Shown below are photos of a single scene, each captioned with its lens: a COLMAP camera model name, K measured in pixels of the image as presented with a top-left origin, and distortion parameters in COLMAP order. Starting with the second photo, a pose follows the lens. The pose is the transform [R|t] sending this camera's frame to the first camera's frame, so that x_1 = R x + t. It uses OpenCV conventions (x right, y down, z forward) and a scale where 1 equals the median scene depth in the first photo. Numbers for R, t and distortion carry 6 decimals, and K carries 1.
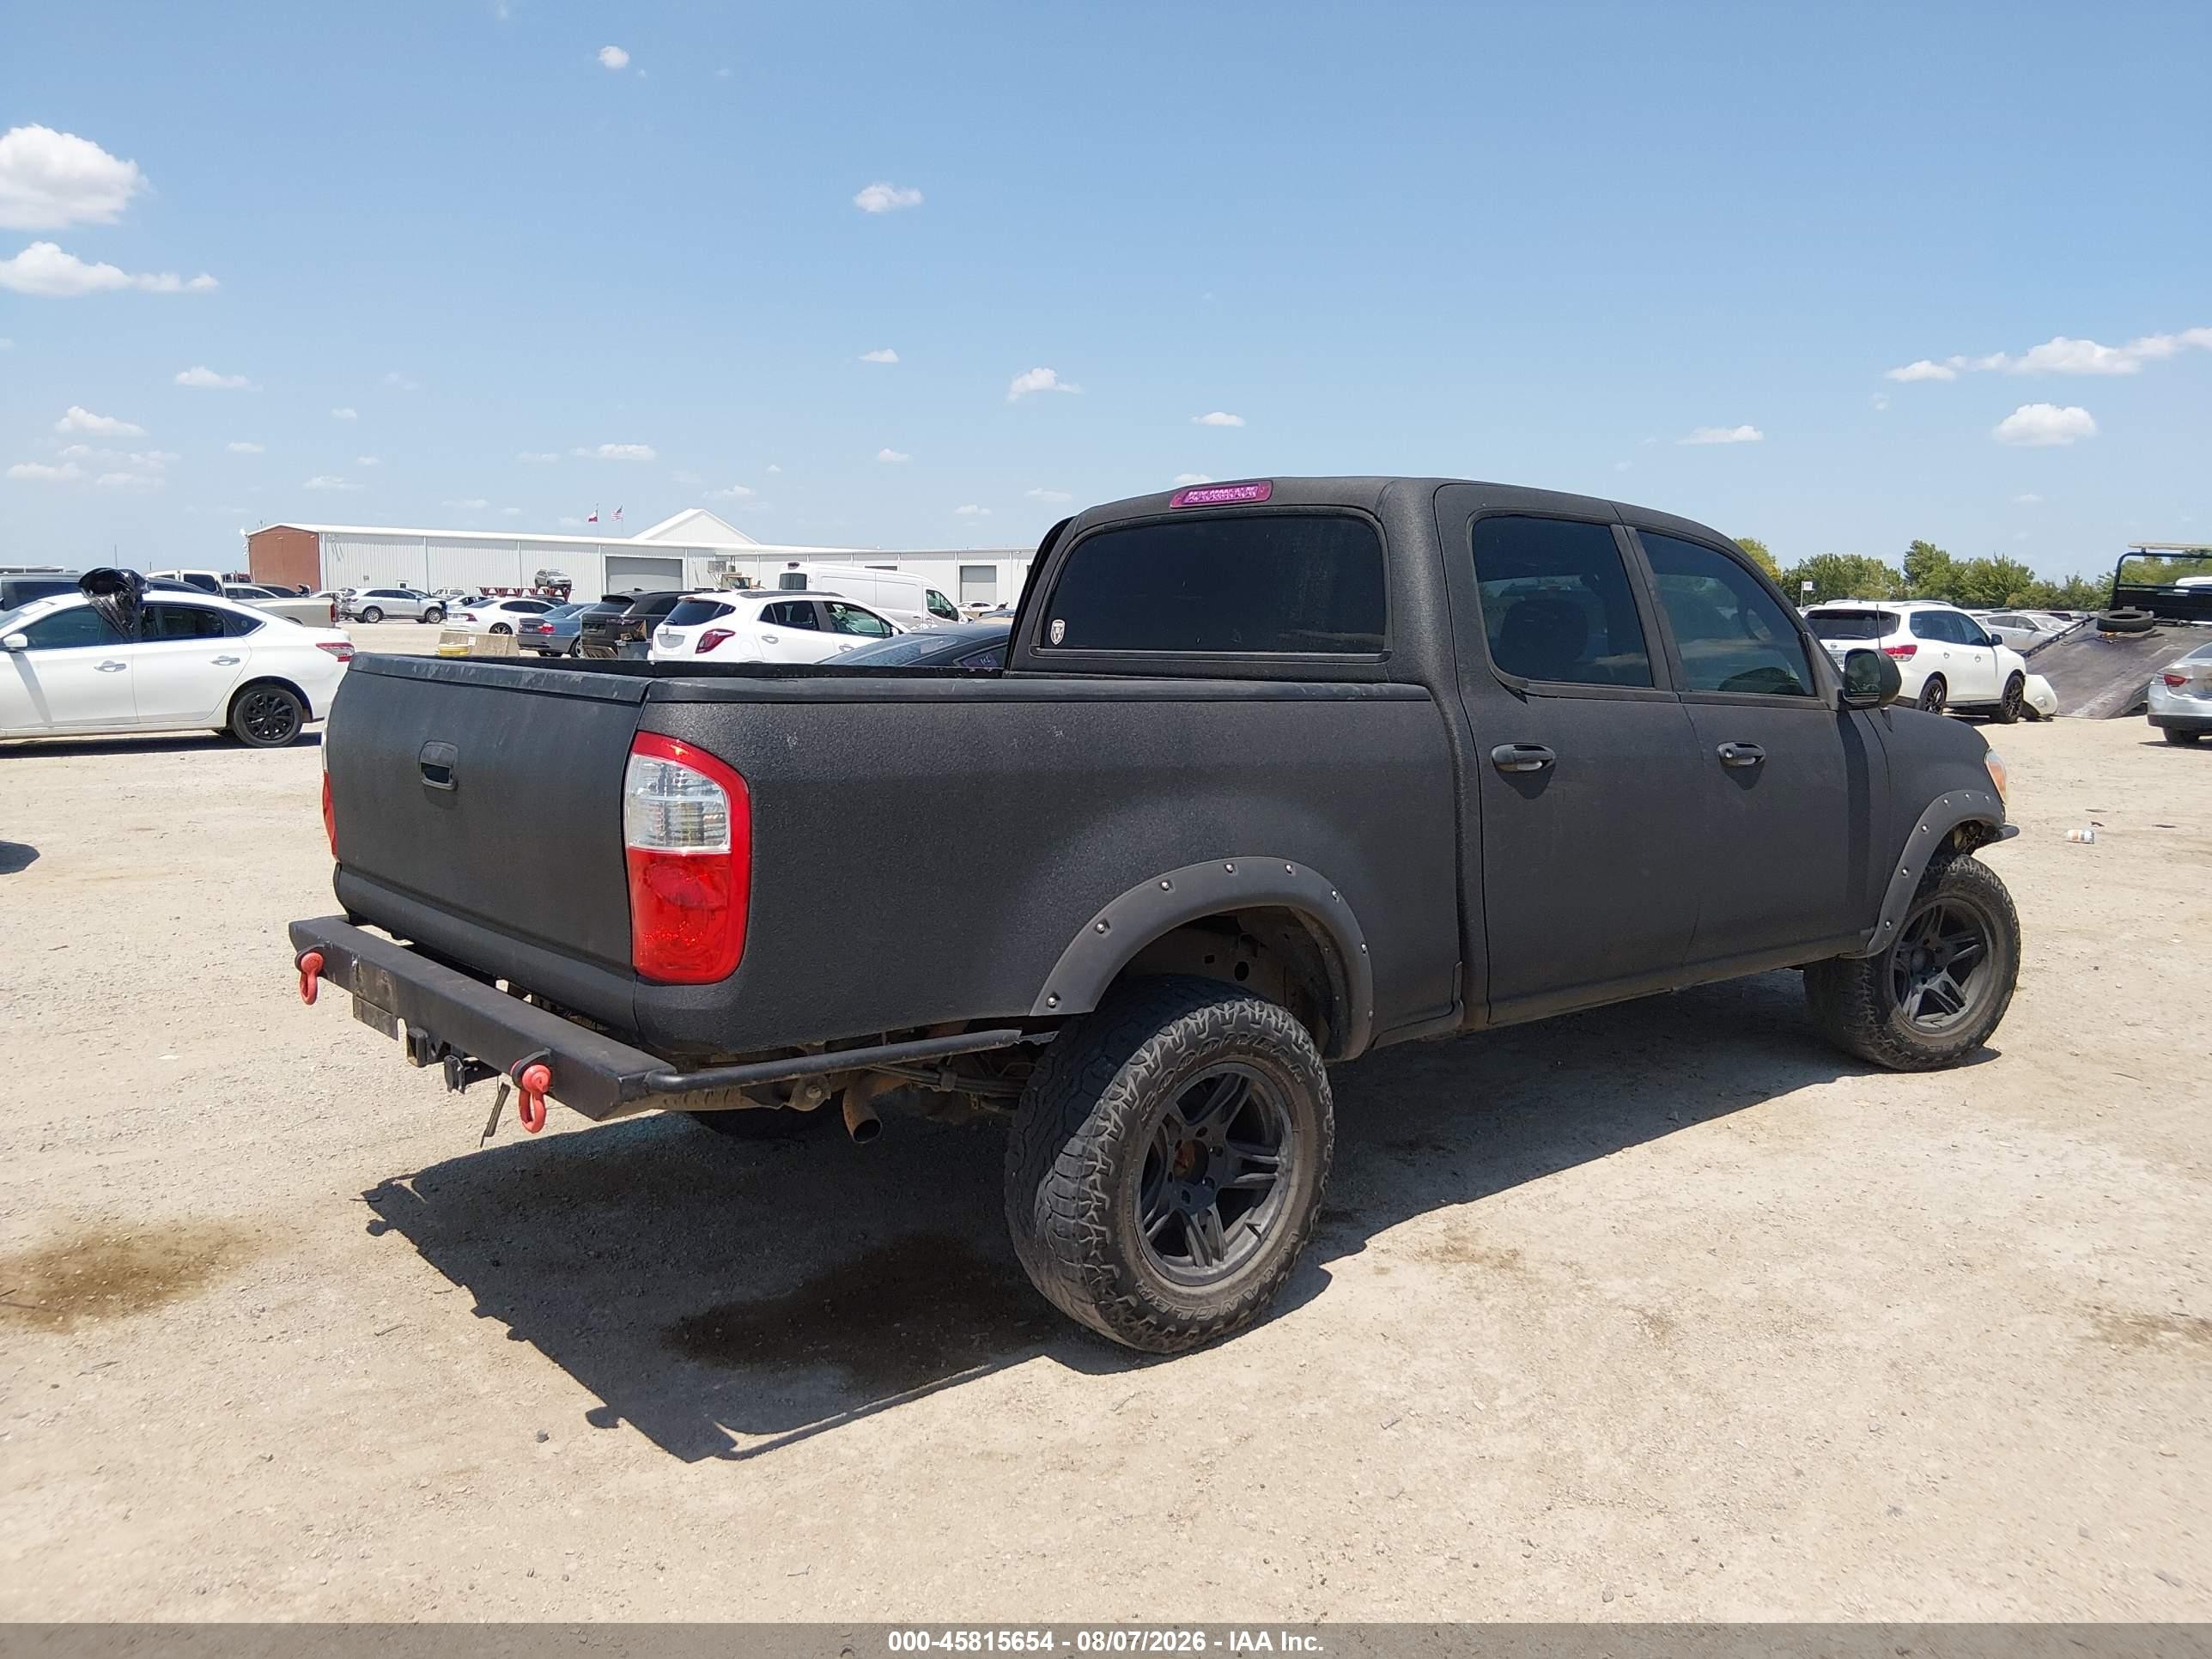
lens RADIAL K [[1676.9, 0, 1081.9], [0, 1676.9, 839.6], [0, 0, 1]] dist [0.088177, -0.150966]
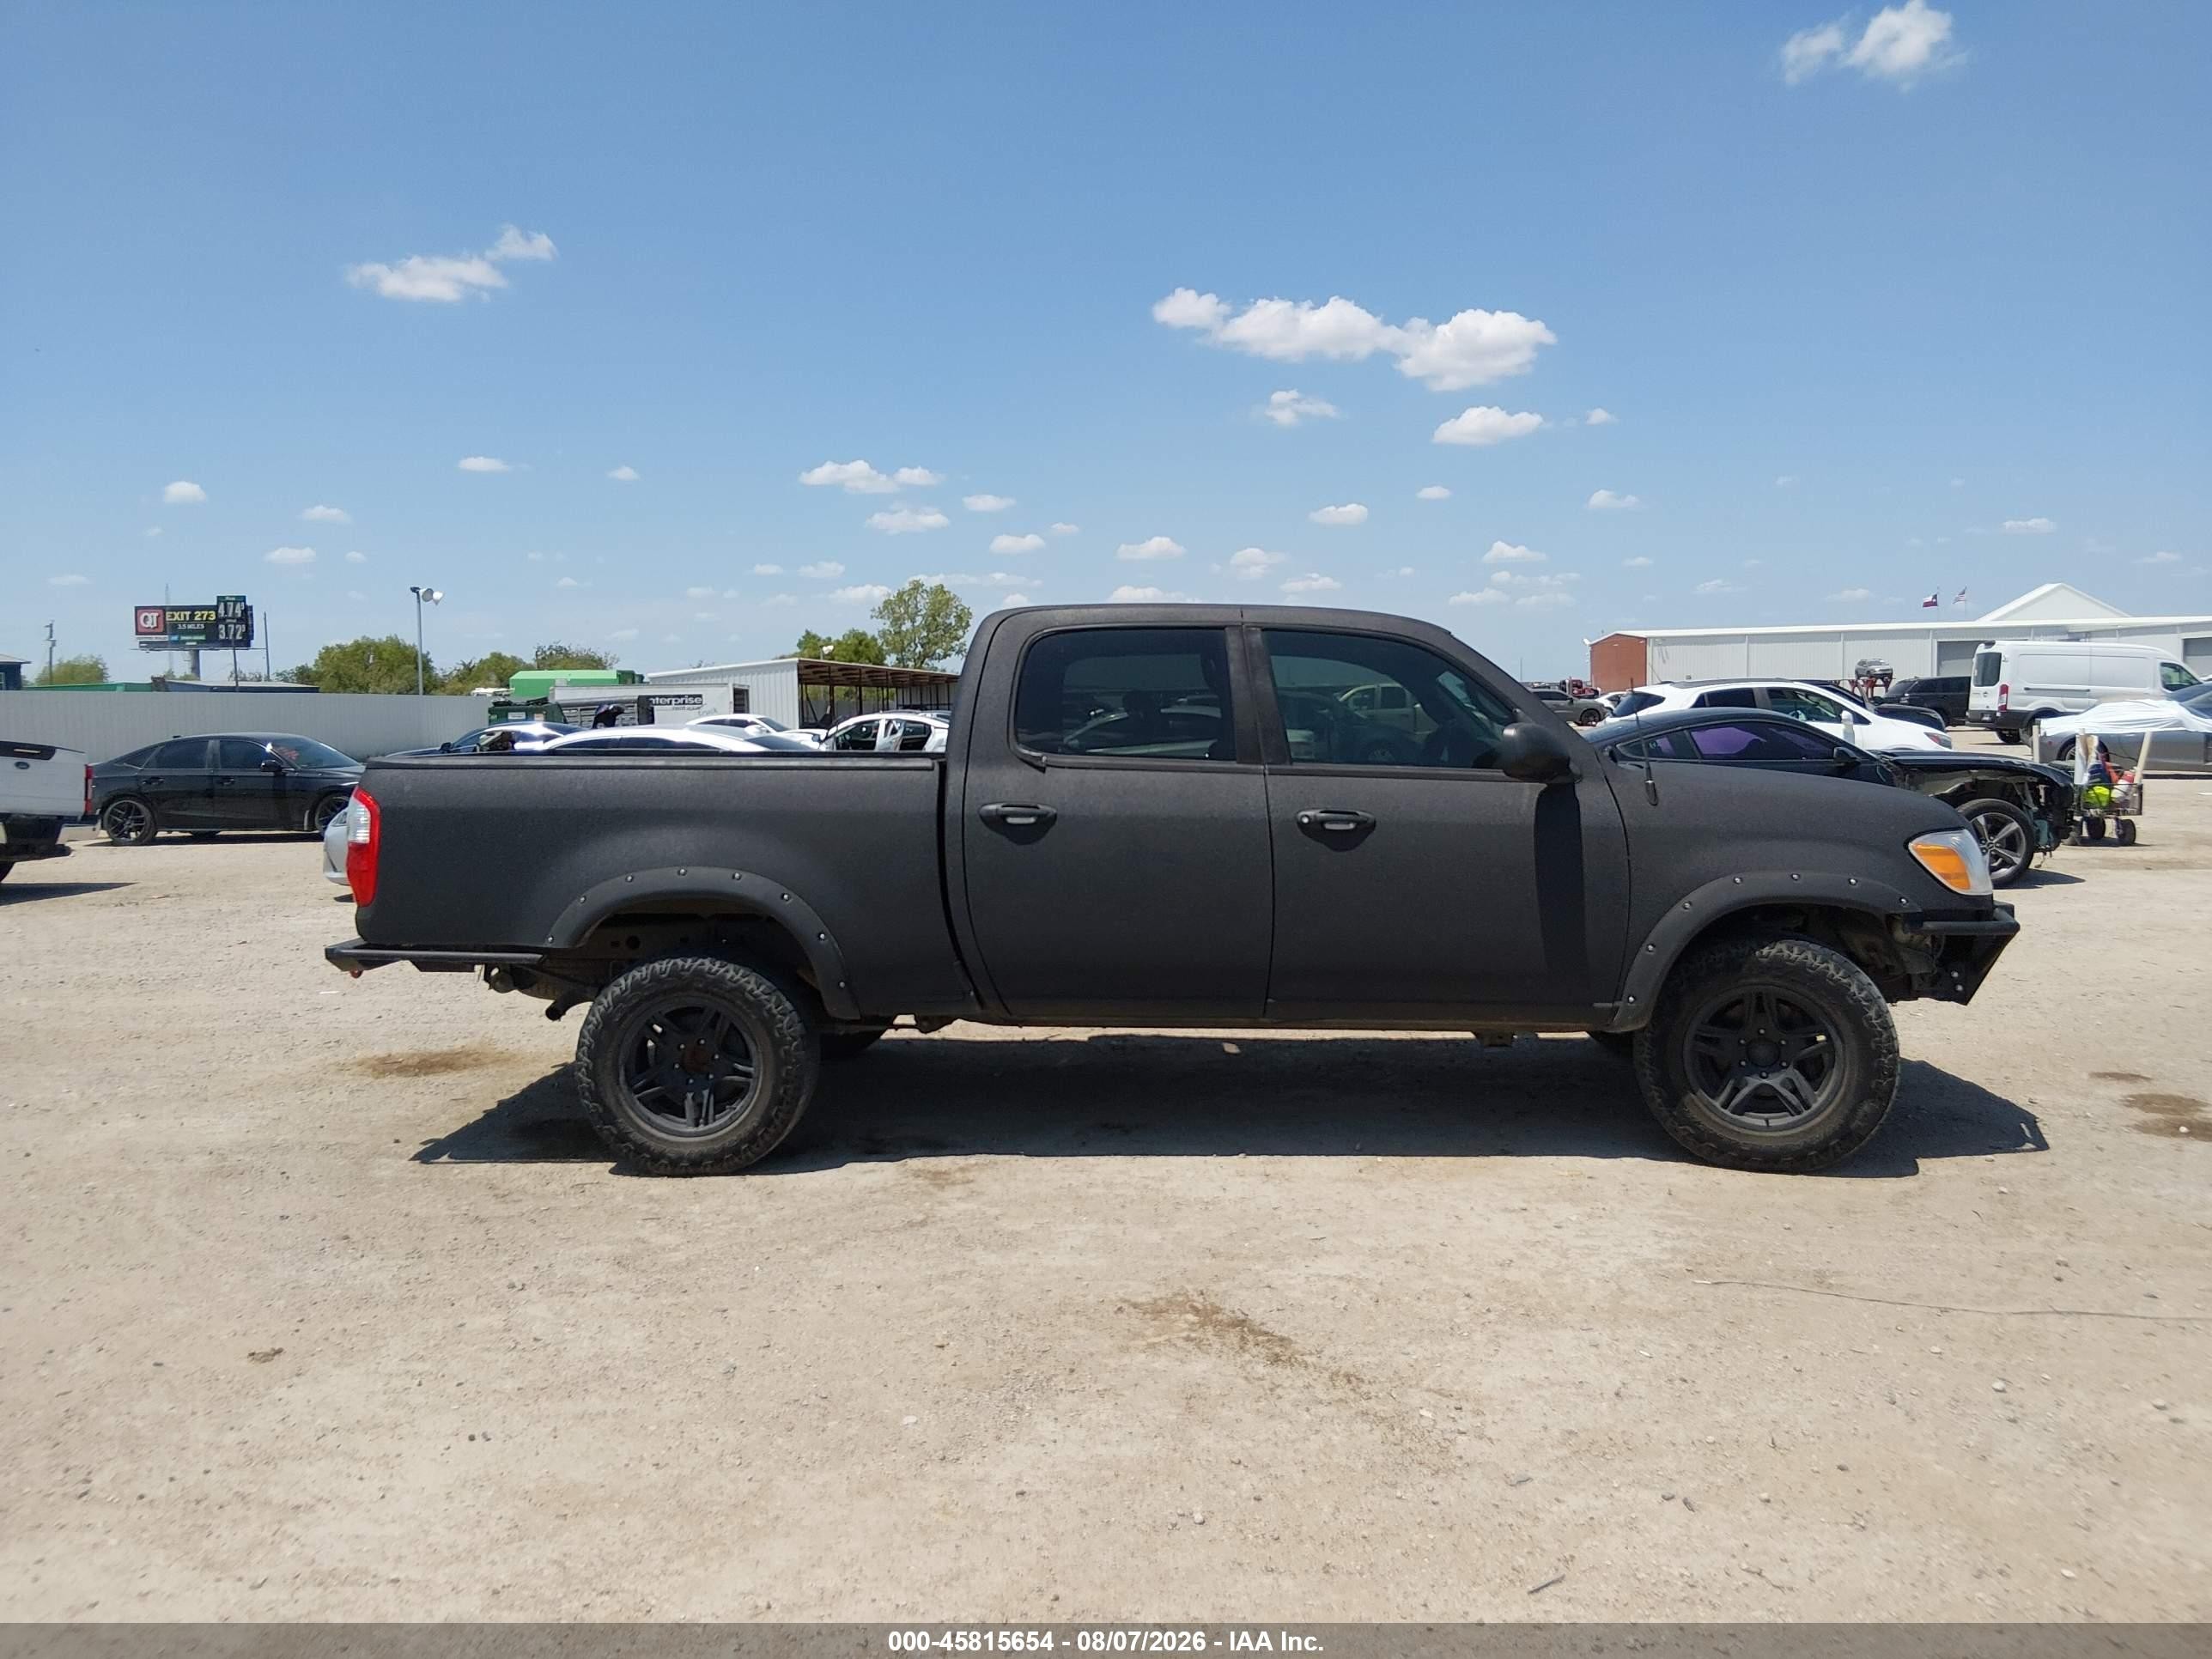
lens RADIAL K [[1676.9, 0, 1081.9], [0, 1676.9, 839.6], [0, 0, 1]] dist [0.088177, -0.150966]
pose [[0.707621, 0.022769, -0.706225, 0.996037], [-0.062178, 0.997610, -0.030137, 0.006345], [0.703851, 0.065237, 0.707346, 0.083491]]
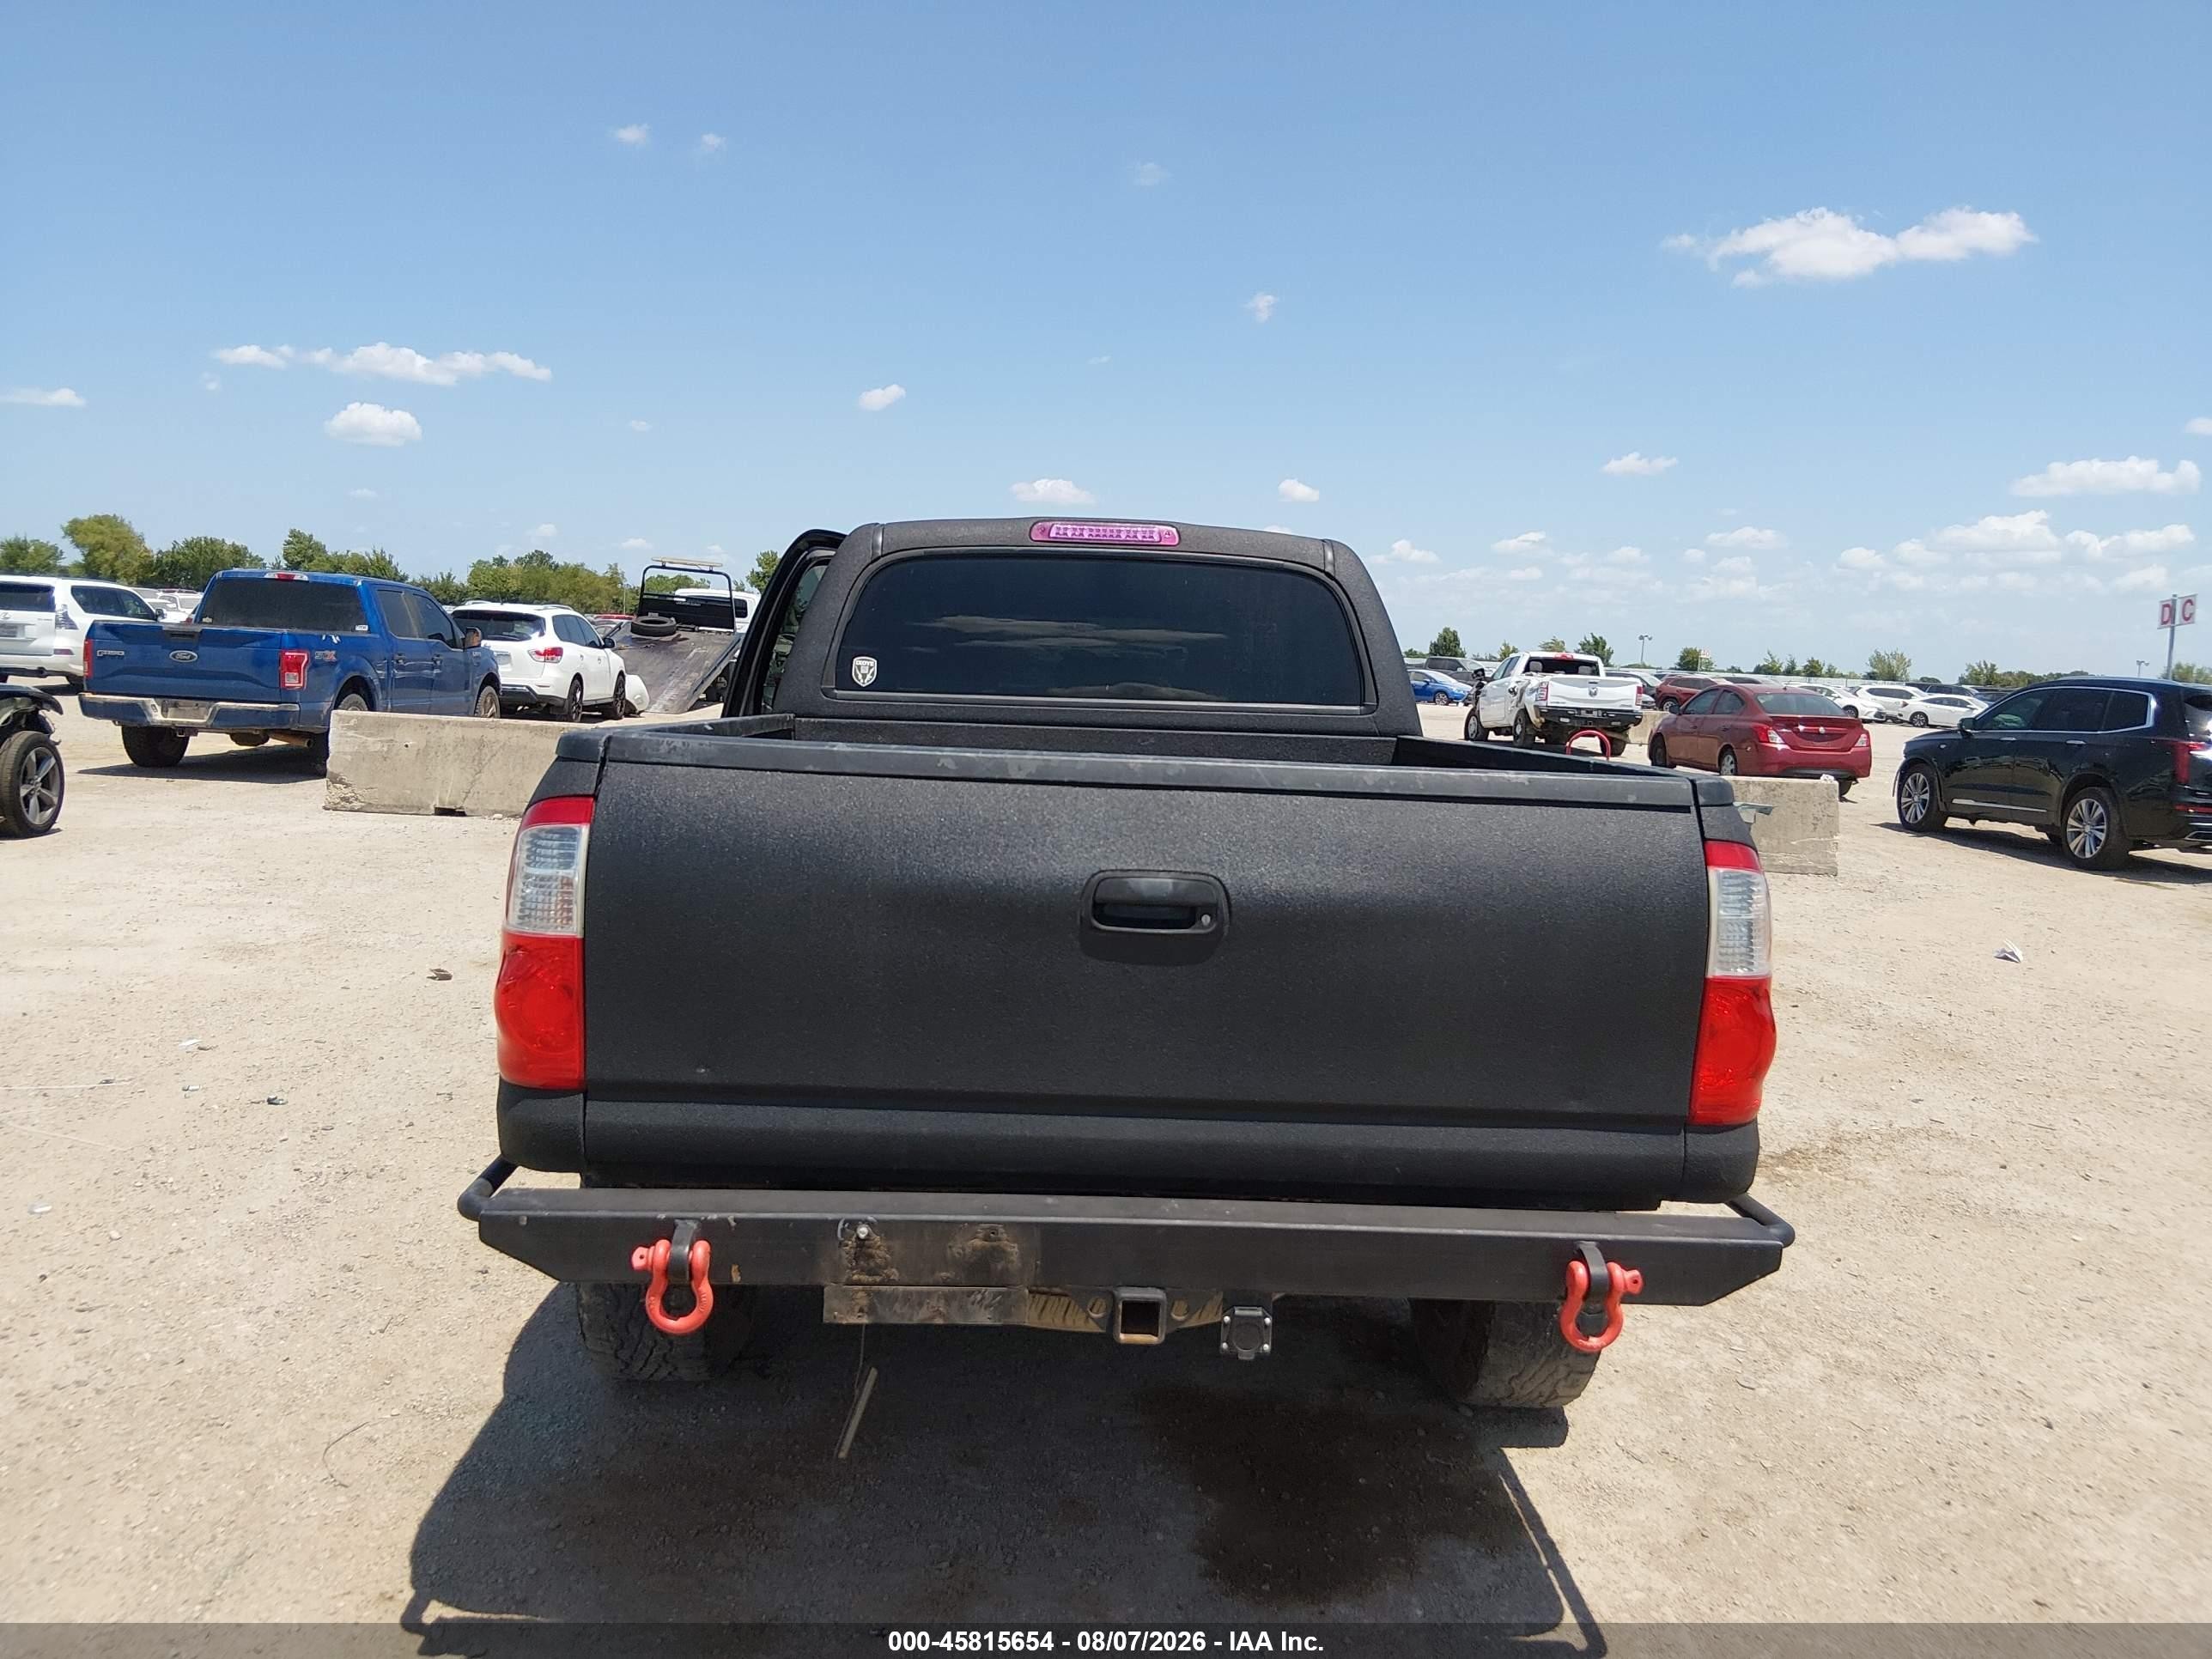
lens RADIAL K [[1687.8, 0, 1110.8], [0, 1687.8, 825.9], [0, 0, 1]] dist [0.104136, -0.194081]
pose [[0.611782, -0.067027, 0.788181, -0.615831], [0.068160, 0.997164, 0.031894, -0.064960], [-0.788084, 0.034210, 0.614616, 0.382618]]
